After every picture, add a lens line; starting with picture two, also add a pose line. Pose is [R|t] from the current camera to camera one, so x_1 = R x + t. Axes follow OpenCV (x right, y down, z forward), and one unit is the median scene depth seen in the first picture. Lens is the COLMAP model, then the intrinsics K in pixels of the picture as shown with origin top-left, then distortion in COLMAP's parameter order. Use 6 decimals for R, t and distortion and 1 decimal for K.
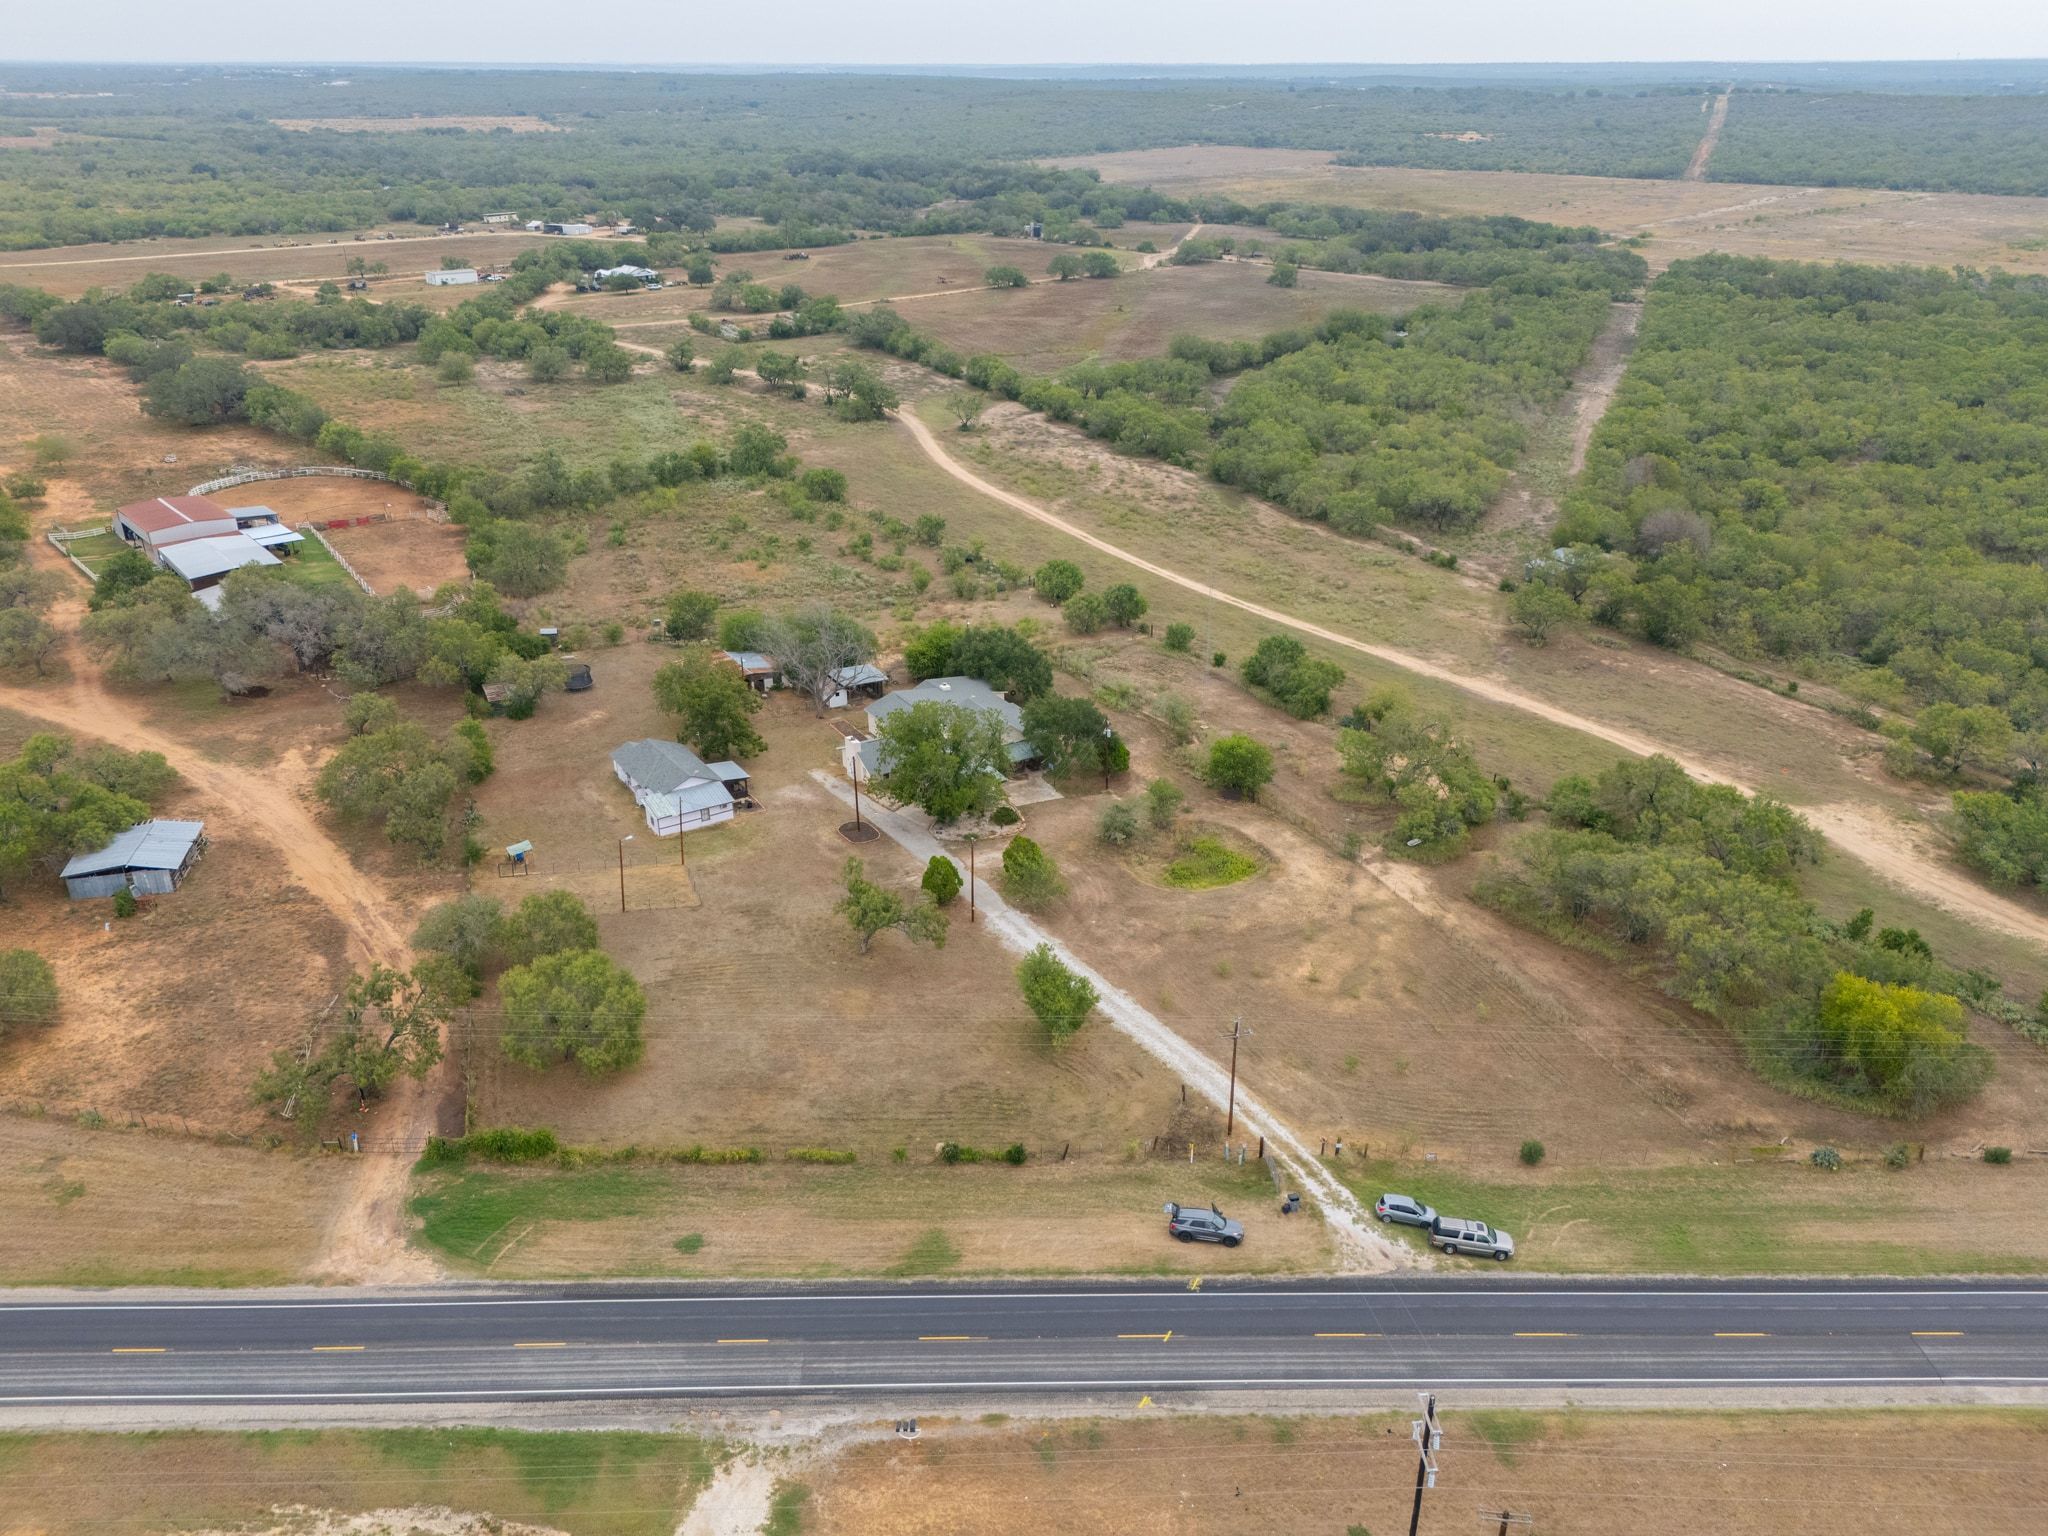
lens RADIAL K [[1524.8, 0, 1021.2], [0, 1524.8, 762.6], [0, 0, 1]] dist [0.064995, -0.056246]
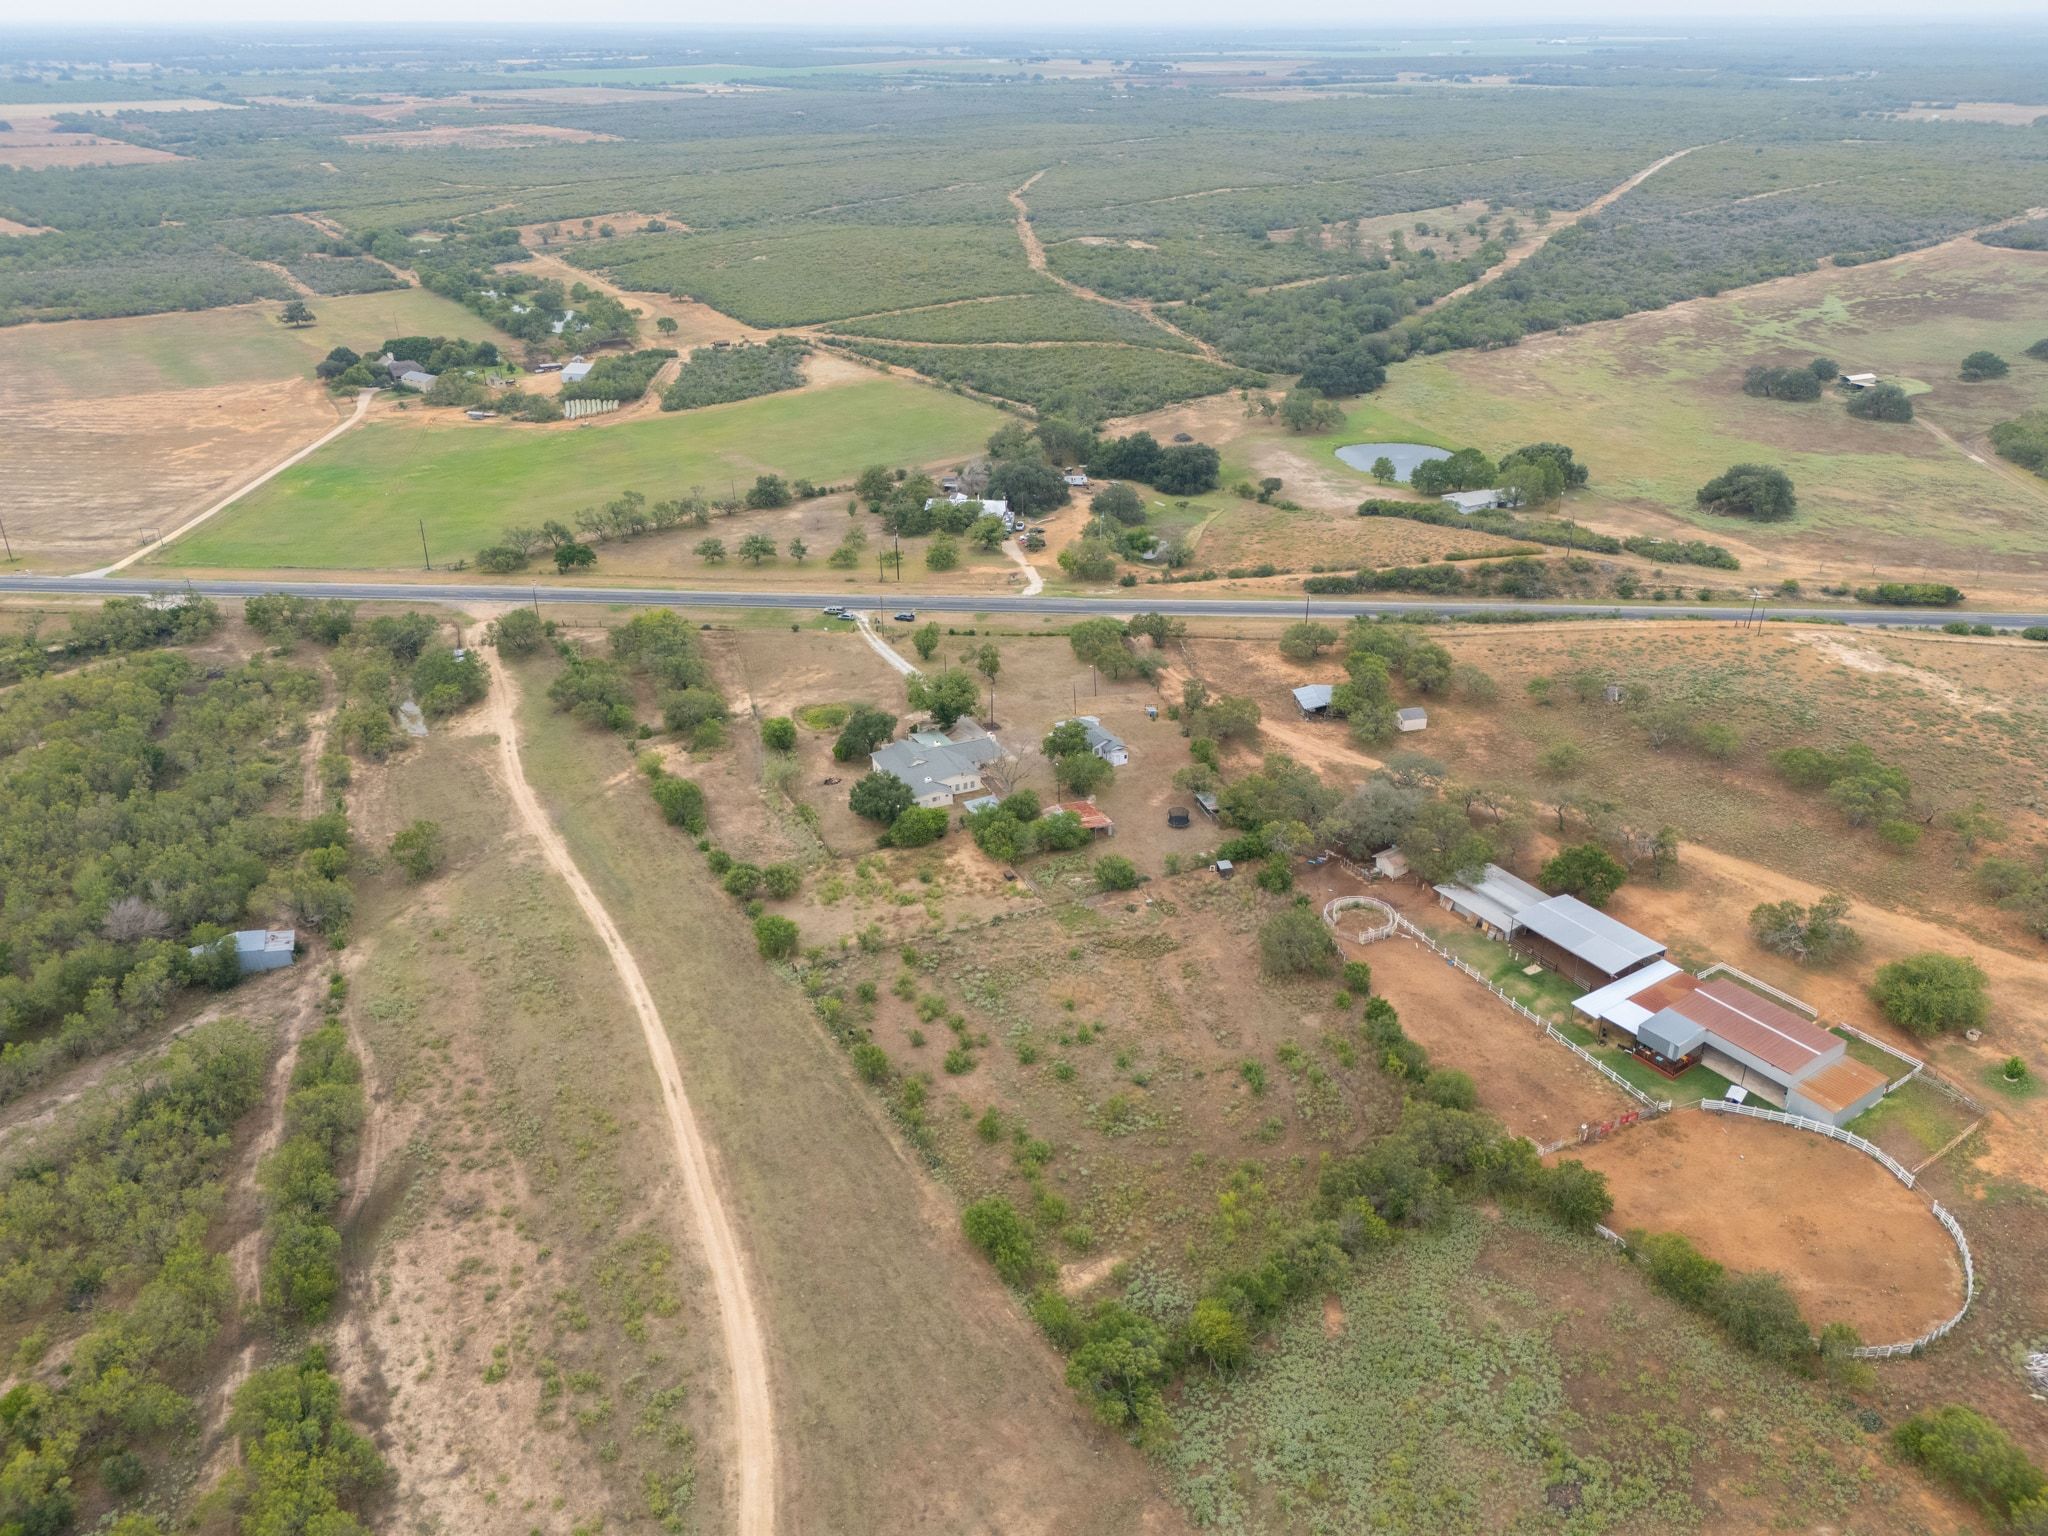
lens RADIAL K [[1524.8, 0, 1021.7], [0, 1524.8, 773.2], [0, 0, 1]] dist [0.064995, -0.056246]
pose [[-0.993009, -0.044604, 0.109286, -0.531764], [0.056831, 0.630814, 0.773850, -2.102013], [-0.103456, 0.774651, -0.623870, 3.320916]]
